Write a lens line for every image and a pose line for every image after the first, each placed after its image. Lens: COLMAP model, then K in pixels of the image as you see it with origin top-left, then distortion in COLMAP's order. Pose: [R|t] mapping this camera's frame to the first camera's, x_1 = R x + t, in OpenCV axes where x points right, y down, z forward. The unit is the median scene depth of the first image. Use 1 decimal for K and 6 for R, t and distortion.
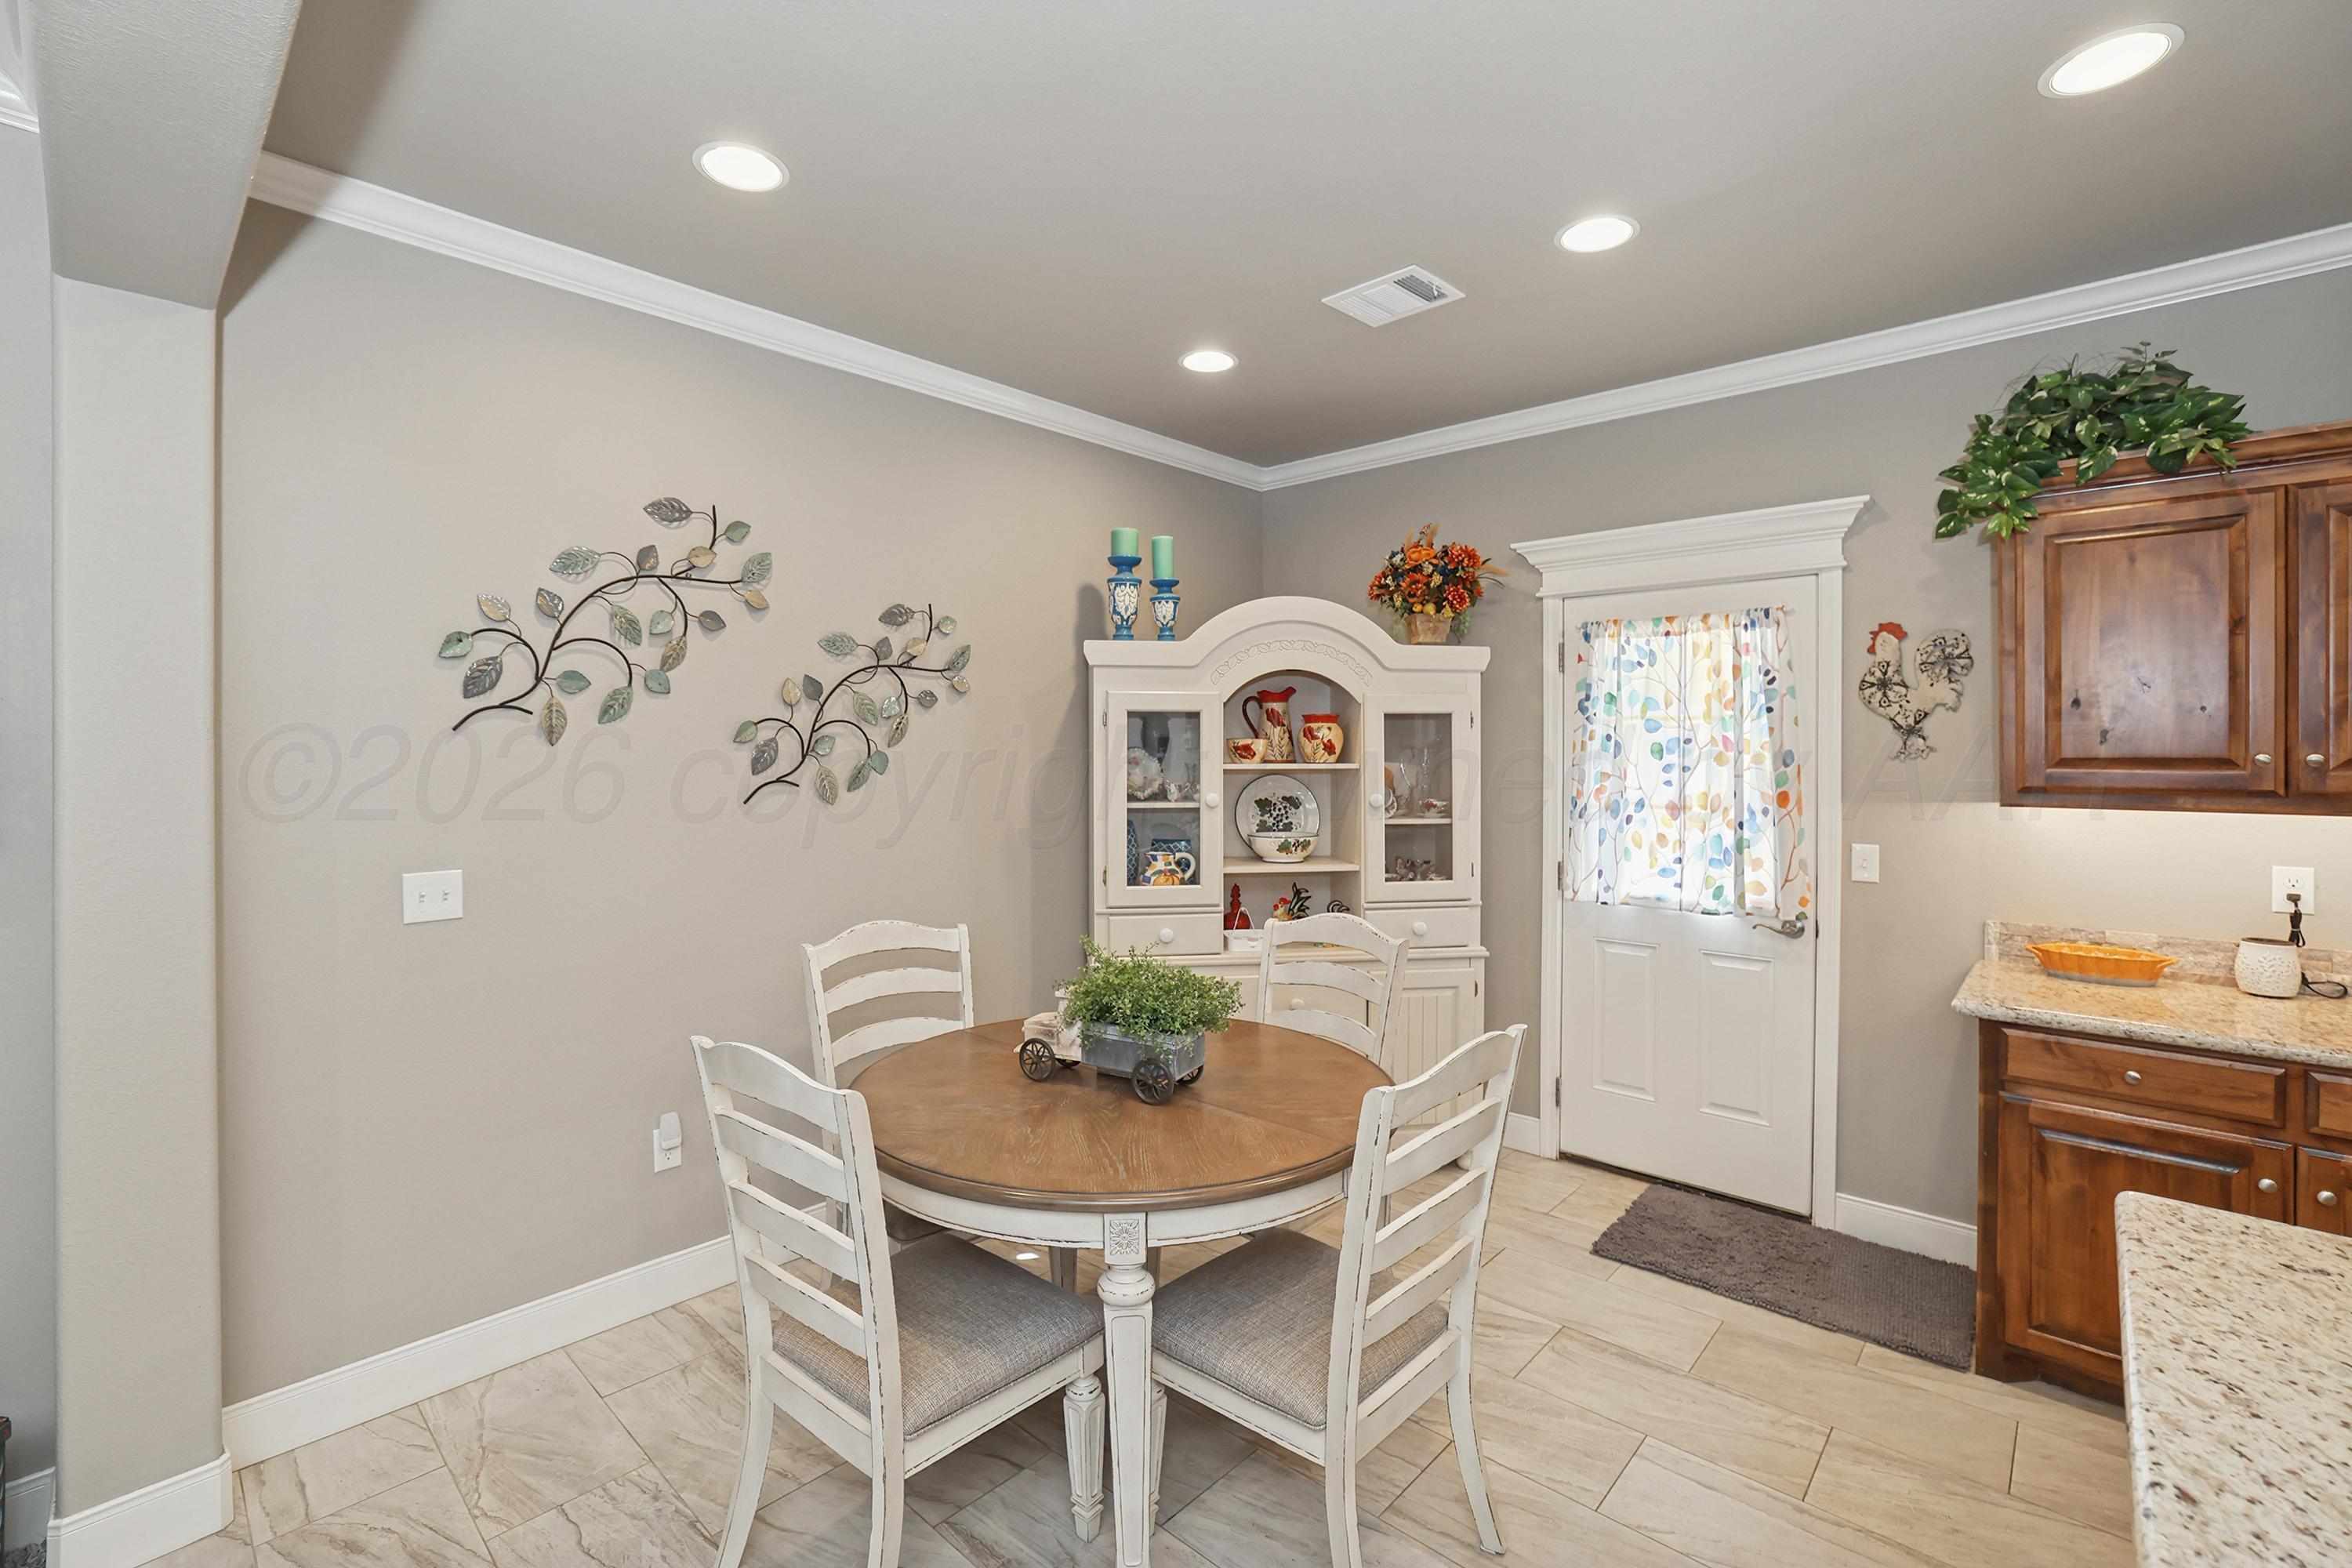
lens RADIAL K [[1028.5, 0, 1173.8], [0, 1028.5, 754.2], [0, 0, 1]] dist [-0.045977, 0.018787]
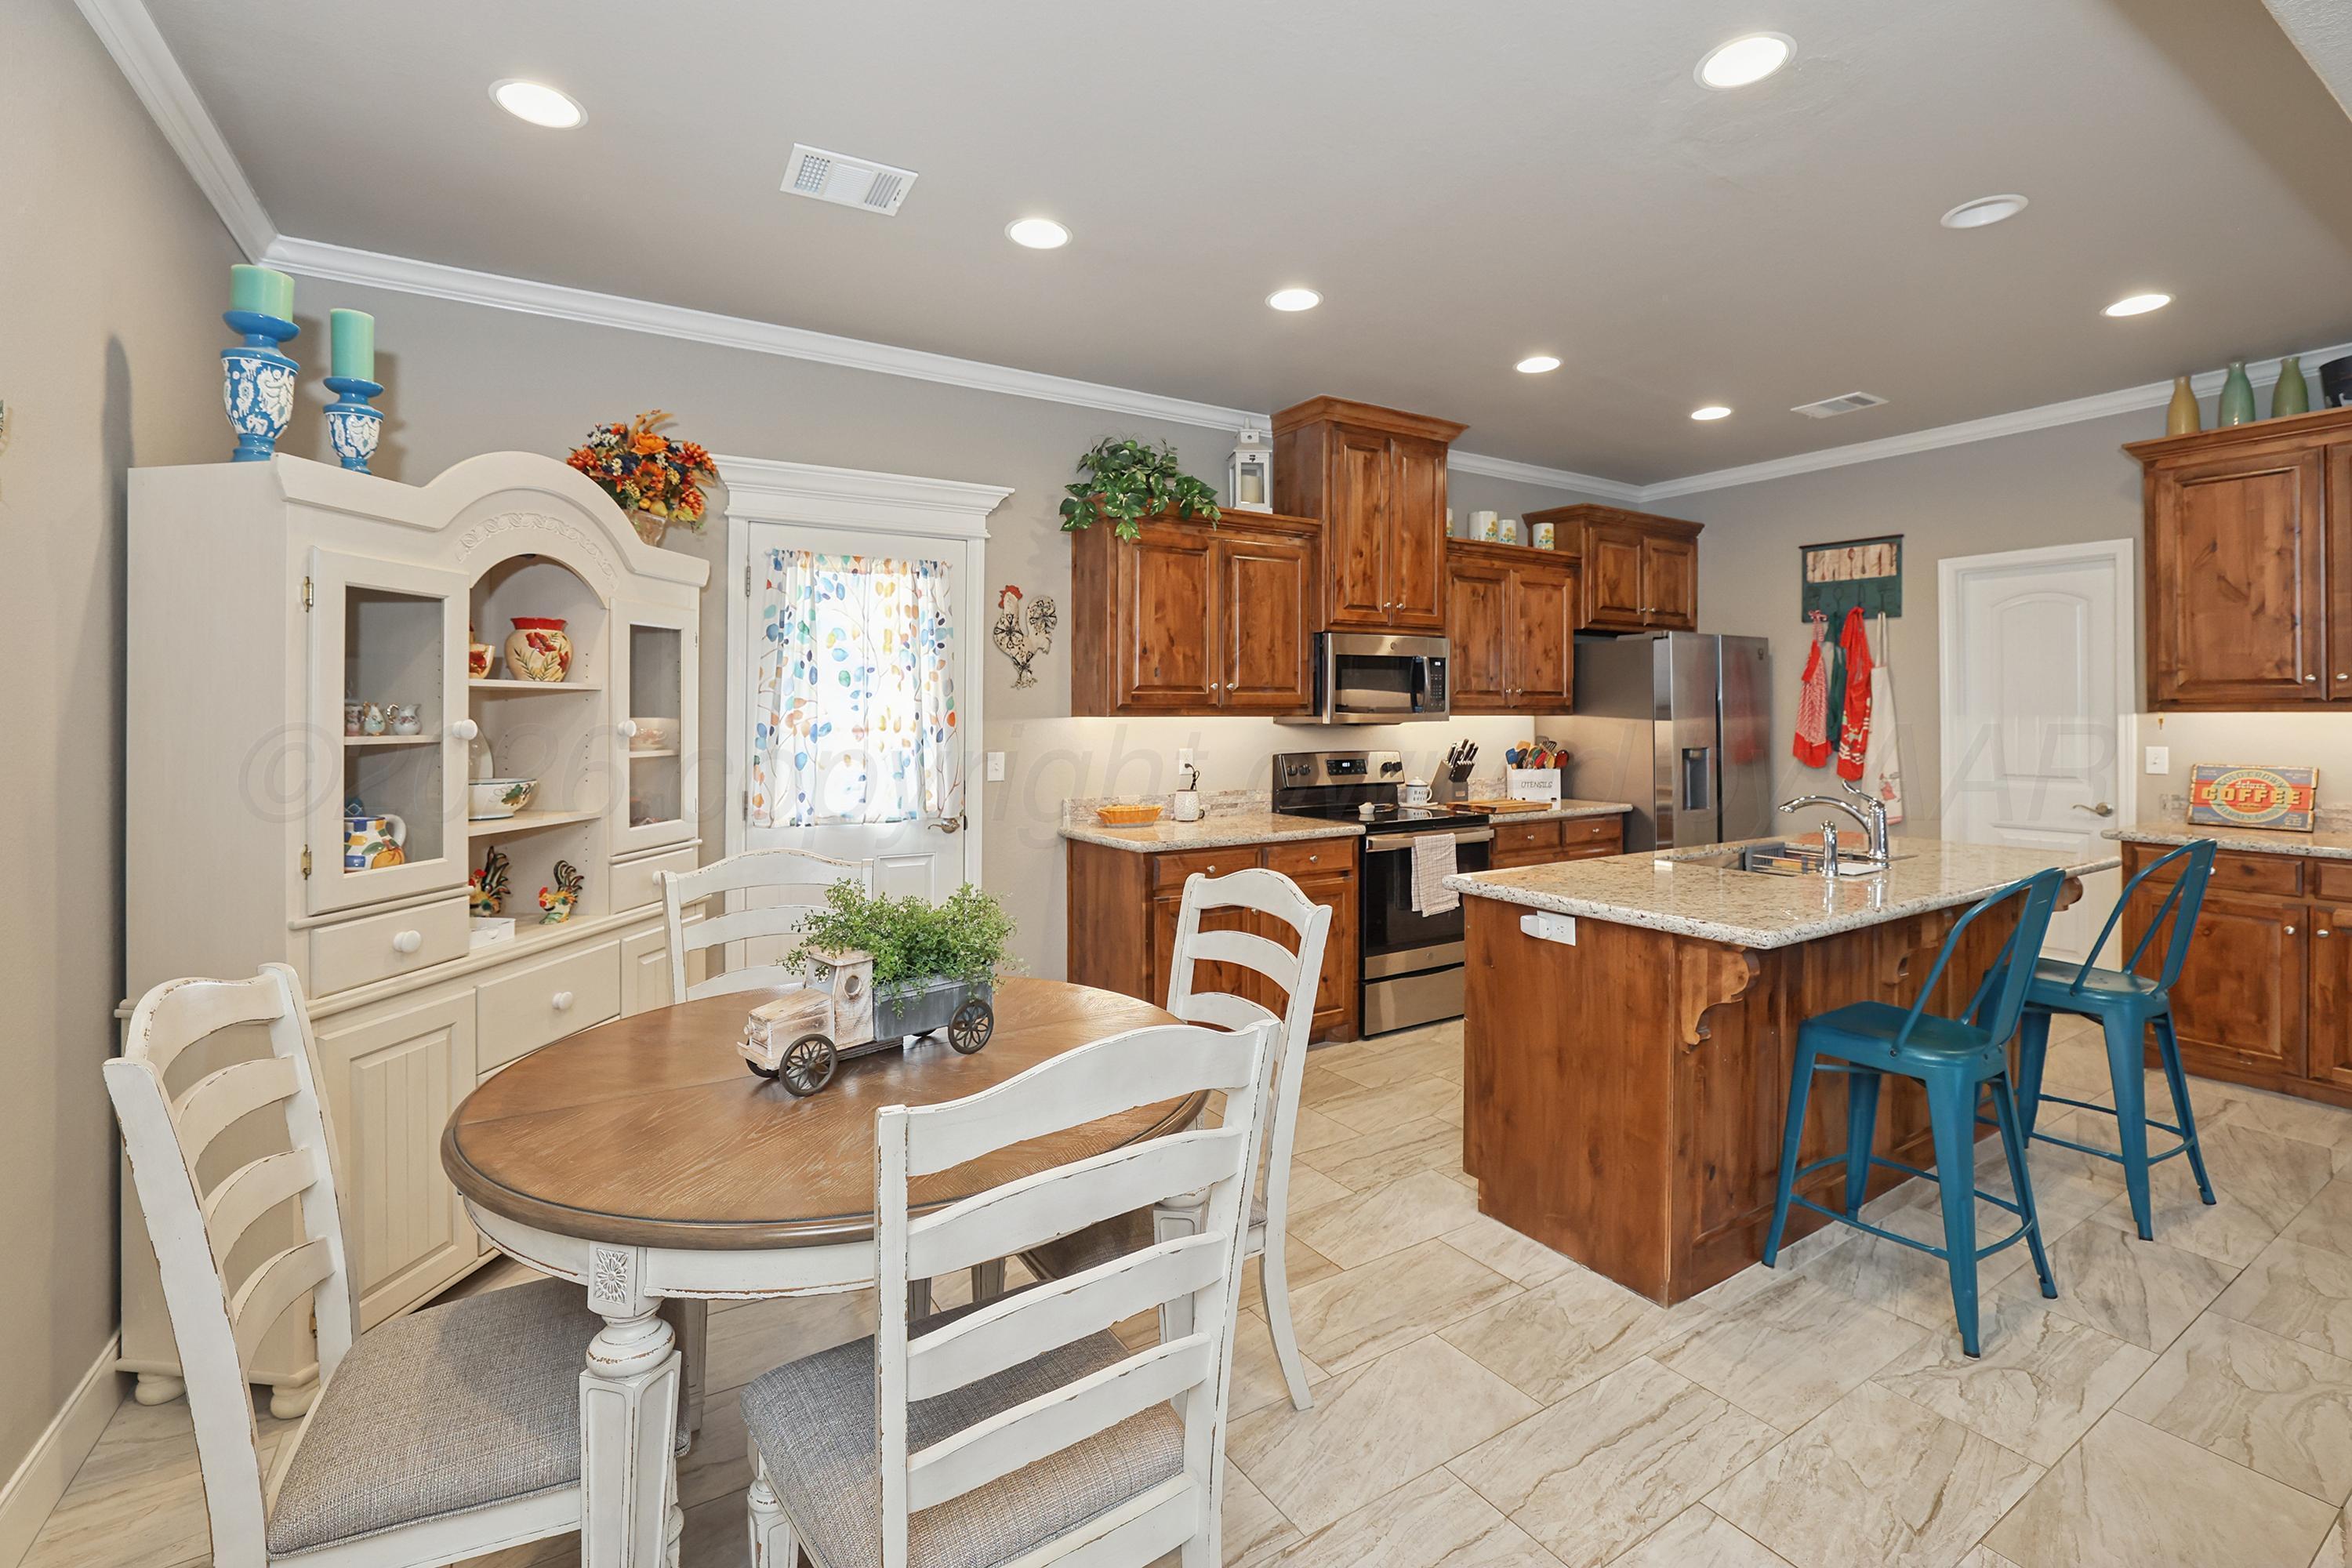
lens RADIAL K [[1047.2, 0, 1167.0], [0, 1047.2, 704.3], [0, 0, 1]] dist [-0.046871, 0.018131]
pose [[0.268977, 0.007763, 0.963115, -0.531609], [0.002582, 0.999958, -0.008782, 0.037391], [-0.963143, 0.004849, 0.268946, 0.396805]]
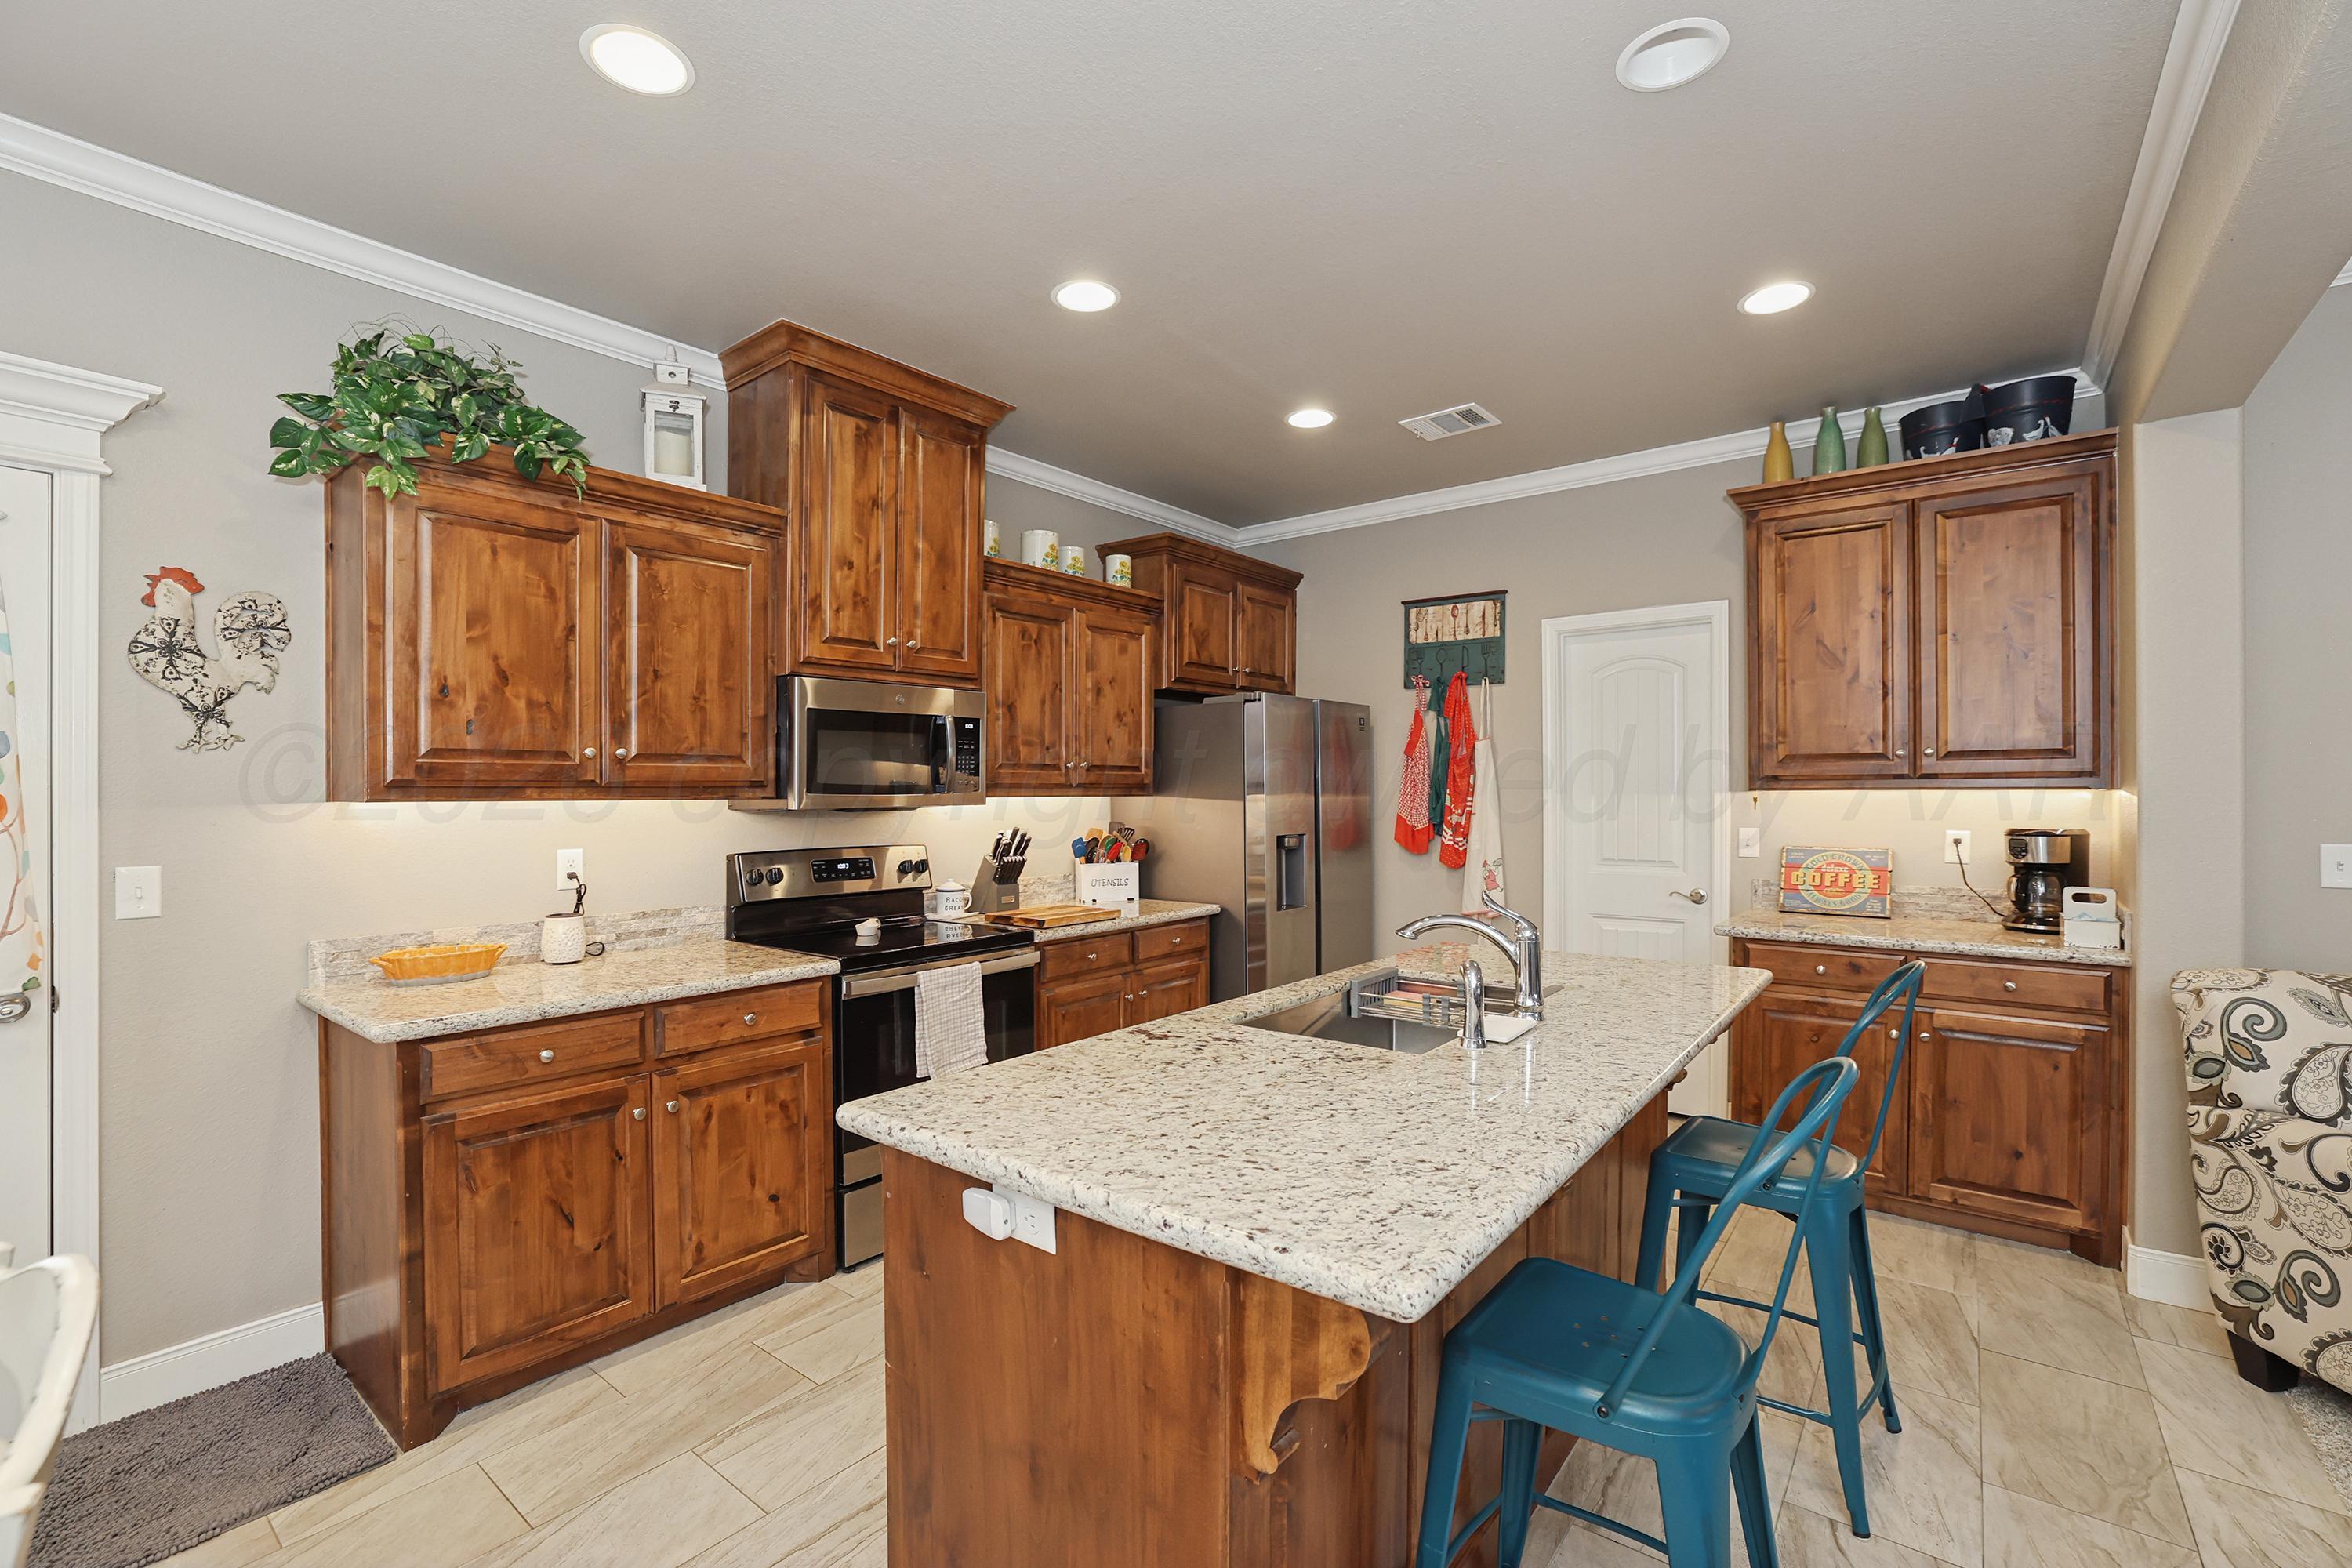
lens RADIAL K [[1036.0, 0, 1162.8], [0, 1036.0, 798.1], [0, 0, 1]] dist [-0.046548, 0.020211]
pose [[-0.068181, -0.005178, 0.997660, -0.084321], [0.005613, 0.999969, 0.005573, 0.037912], [-0.997657, 0.005980, -0.068150, 0.296318]]
